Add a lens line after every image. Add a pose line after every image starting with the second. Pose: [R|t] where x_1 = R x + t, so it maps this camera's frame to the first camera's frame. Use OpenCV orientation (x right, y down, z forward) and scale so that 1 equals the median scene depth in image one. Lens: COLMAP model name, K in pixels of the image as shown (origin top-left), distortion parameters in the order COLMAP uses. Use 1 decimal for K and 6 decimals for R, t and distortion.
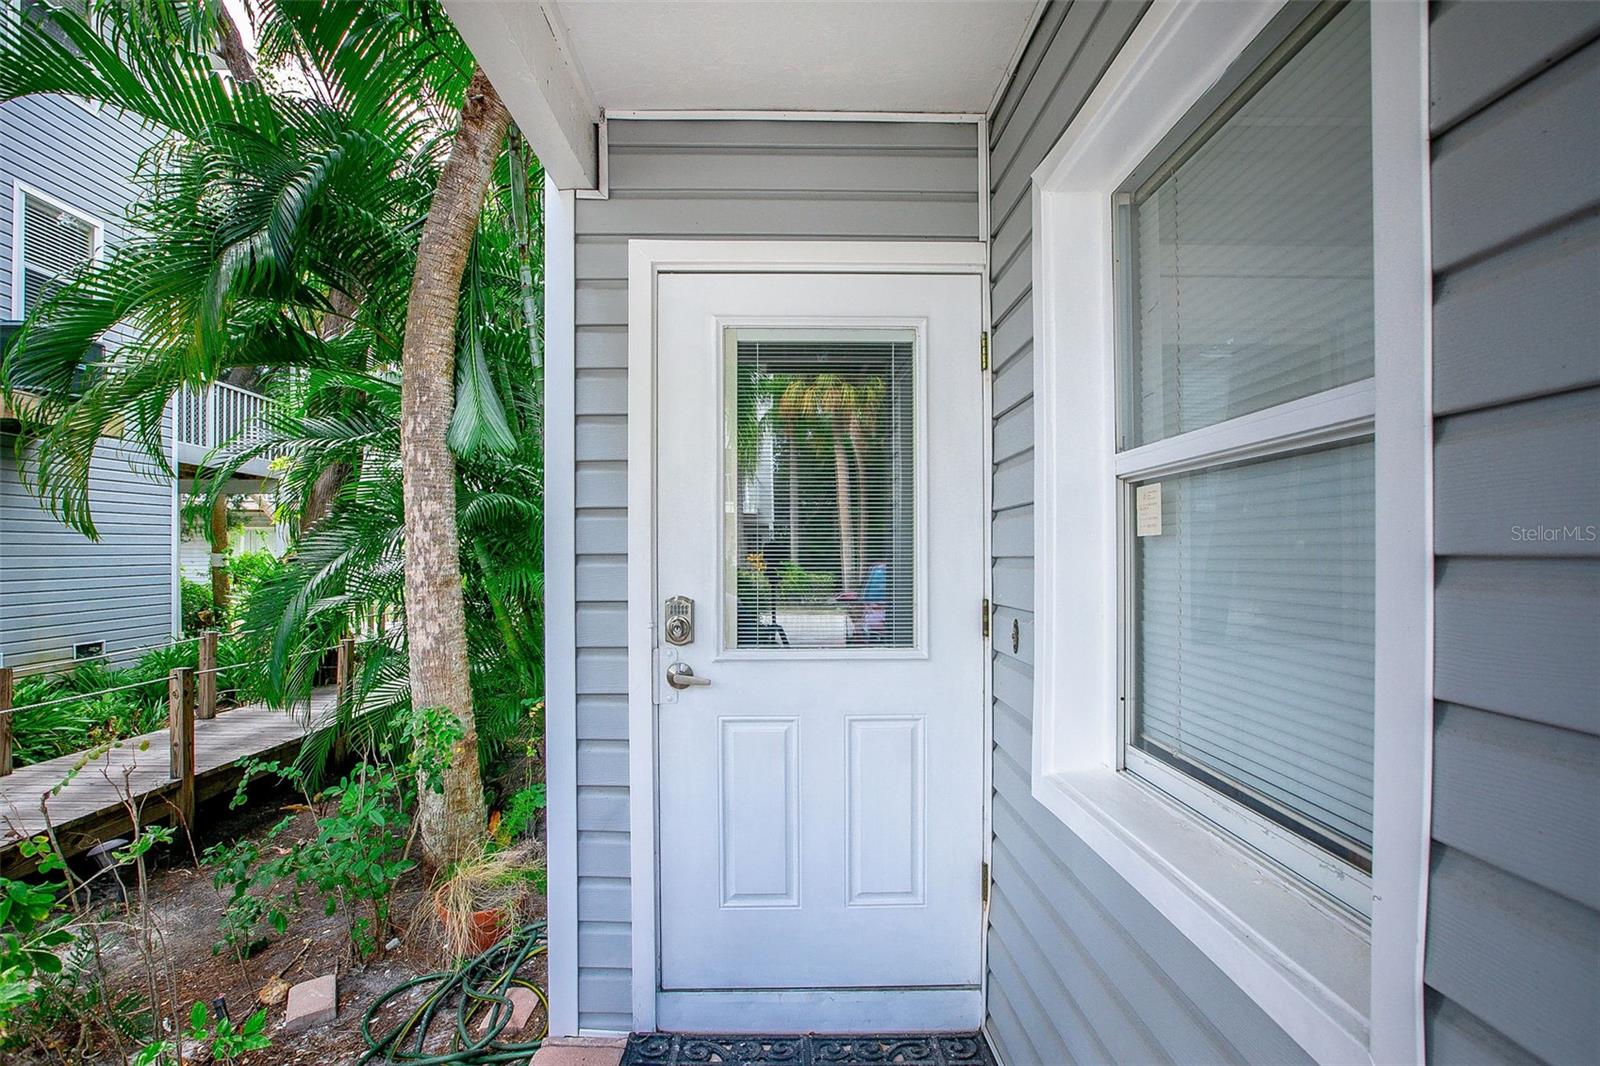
lens RADIAL K [[774.4, 0, 804.3], [0, 774.4, 548.8], [0, 0, 1]] dist [-0.028664, 0.003723]
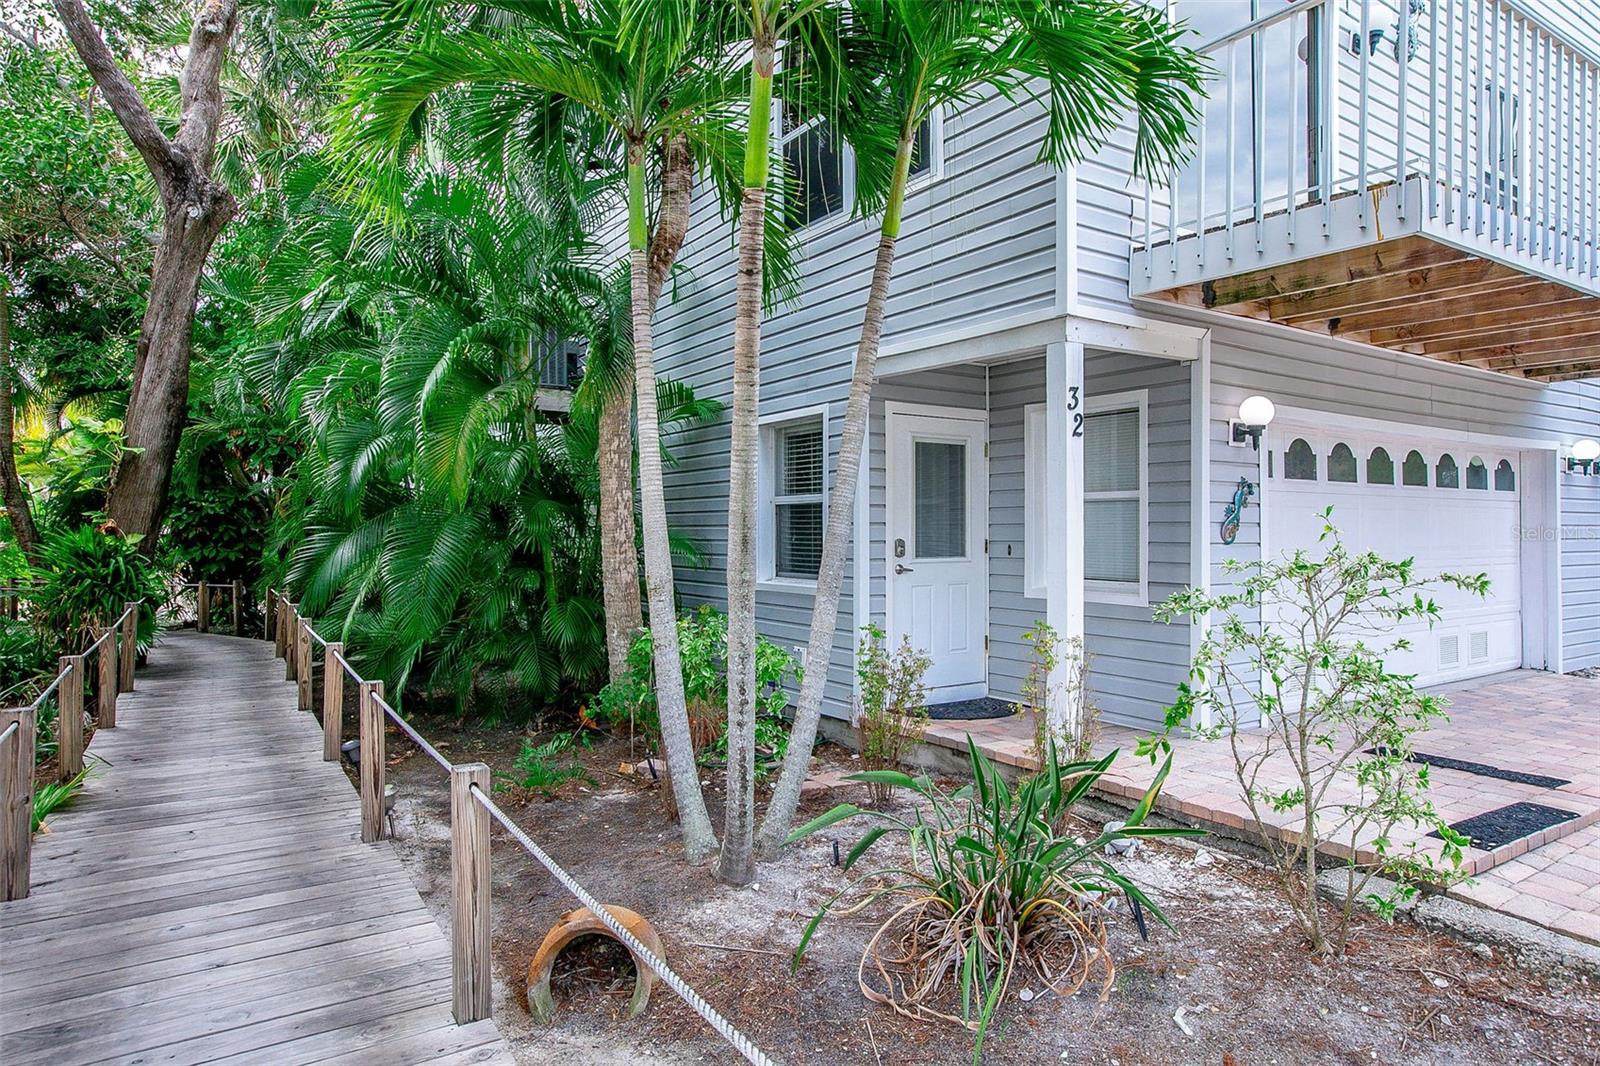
lens RADIAL K [[957.9, 0, 796.0], [0, 957.9, 531.3], [0, 0, 1]] dist [0.002174, 0.000062]
pose [[0.851036, 0.008253, 0.525043, -2.157431], [-0.003411, 0.999942, -0.010190, 0.072347], [-0.525097, 0.006881, 0.851015, -1.569266]]
